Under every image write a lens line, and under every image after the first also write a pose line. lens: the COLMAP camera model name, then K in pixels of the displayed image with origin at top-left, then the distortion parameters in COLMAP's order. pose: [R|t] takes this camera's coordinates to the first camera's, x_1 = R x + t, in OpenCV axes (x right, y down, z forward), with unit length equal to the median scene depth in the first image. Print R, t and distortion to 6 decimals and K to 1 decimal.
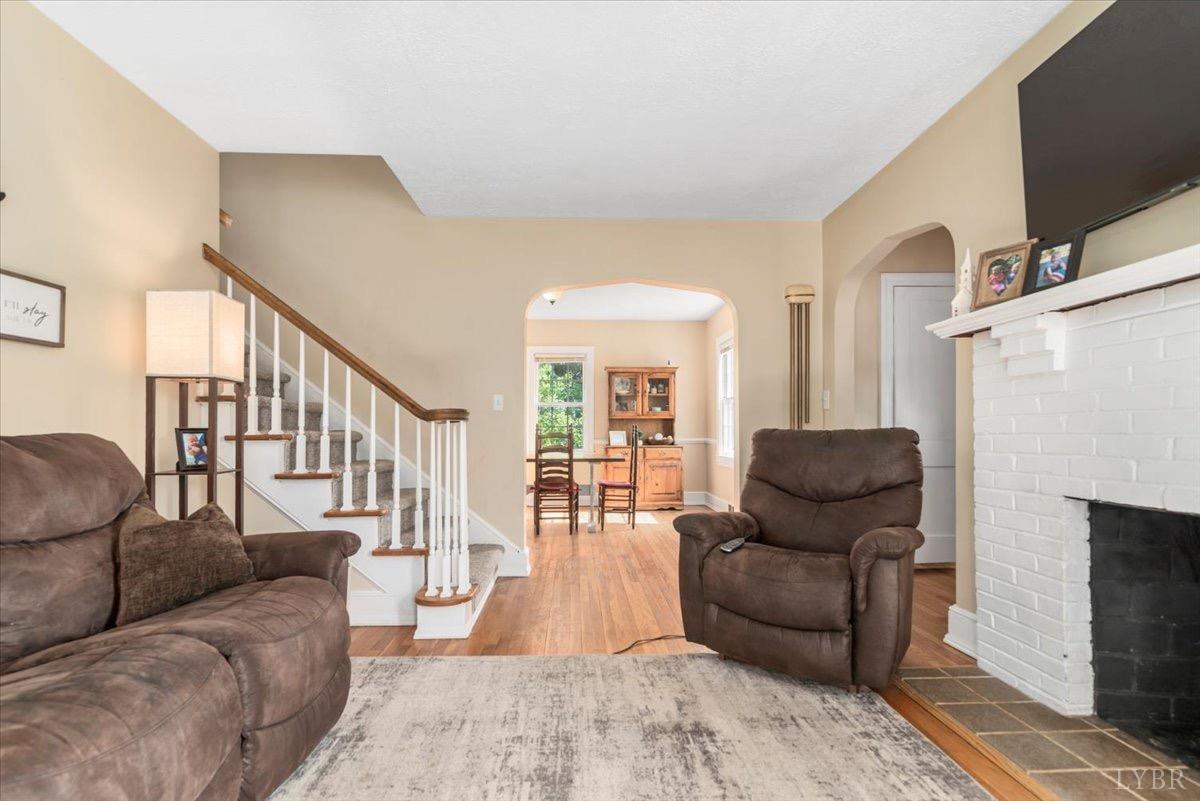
lens RADIAL K [[557.8, 0, 602.5], [0, 557.8, 431.9], [0, 0, 1]] dist [-0.000190, 0.000059]
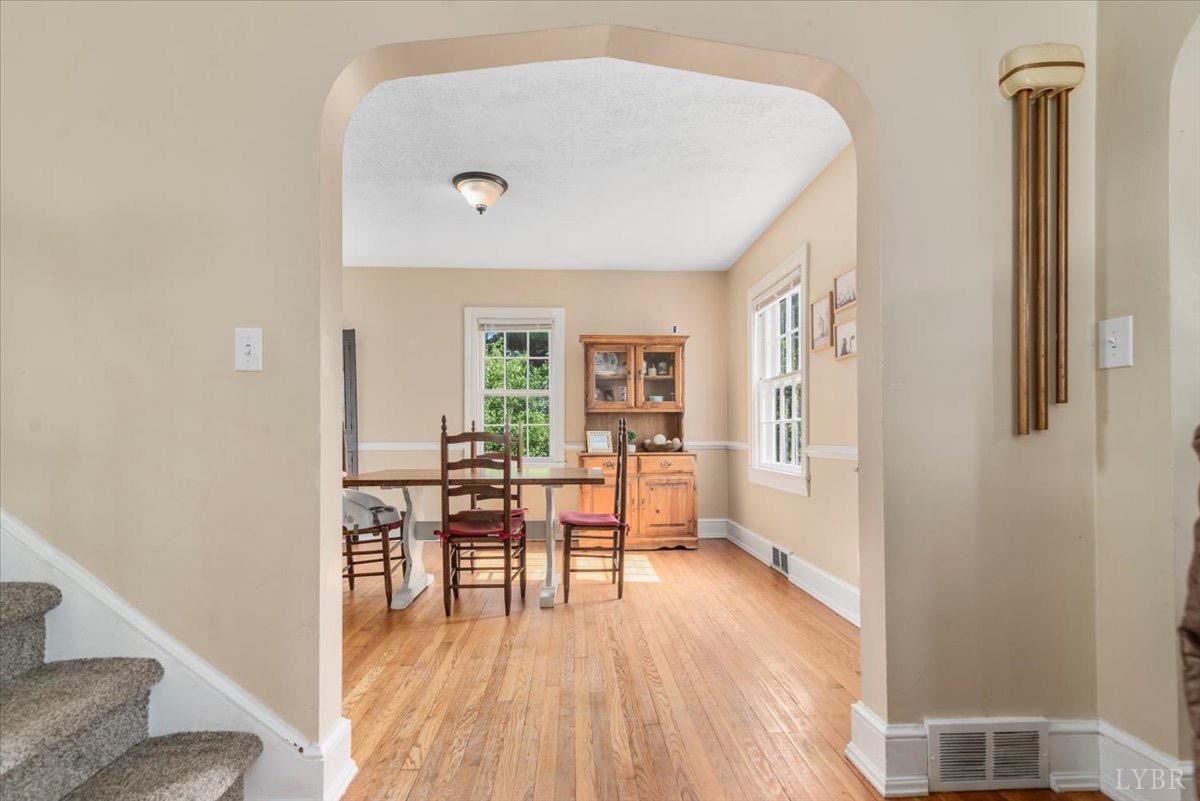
lens RADIAL K [[548.5, 0, 595.6], [0, 548.5, 435.6], [0, 0, 1]] dist [0.001668, 0.000301]
pose [[1.000000, -0.000722, -0.000263, 0.023687], [0.000723, 0.999997, 0.002250, 0.002474], [0.000261, -0.002250, 0.999997, 0.340570]]
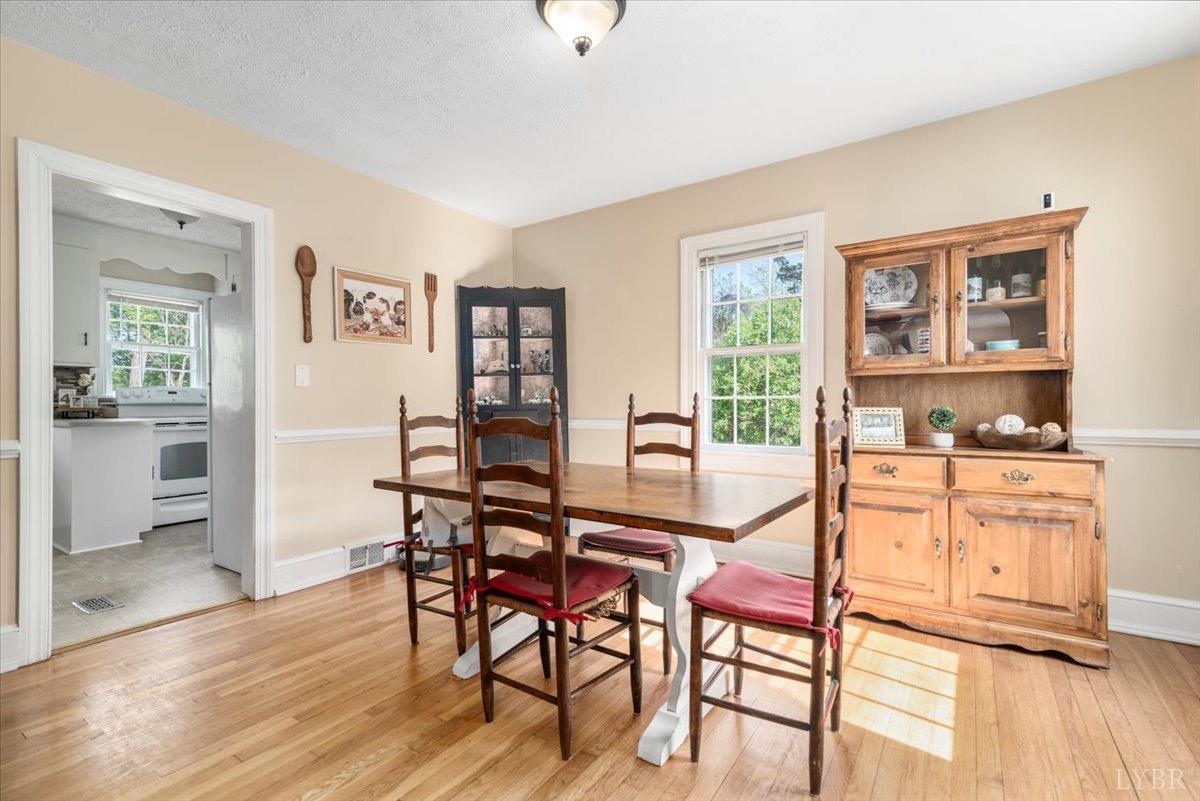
lens RADIAL K [[539.9, 0, 599.0], [0, 539.9, 402.9], [0, 0, 1]] dist [0.015100, -0.000573]
pose [[0.800905, -0.001516, -0.598789, 0.100397], [0.002065, 0.999998, 0.000231, -0.005454], [0.598787, -0.001421, 0.800907, 0.586967]]
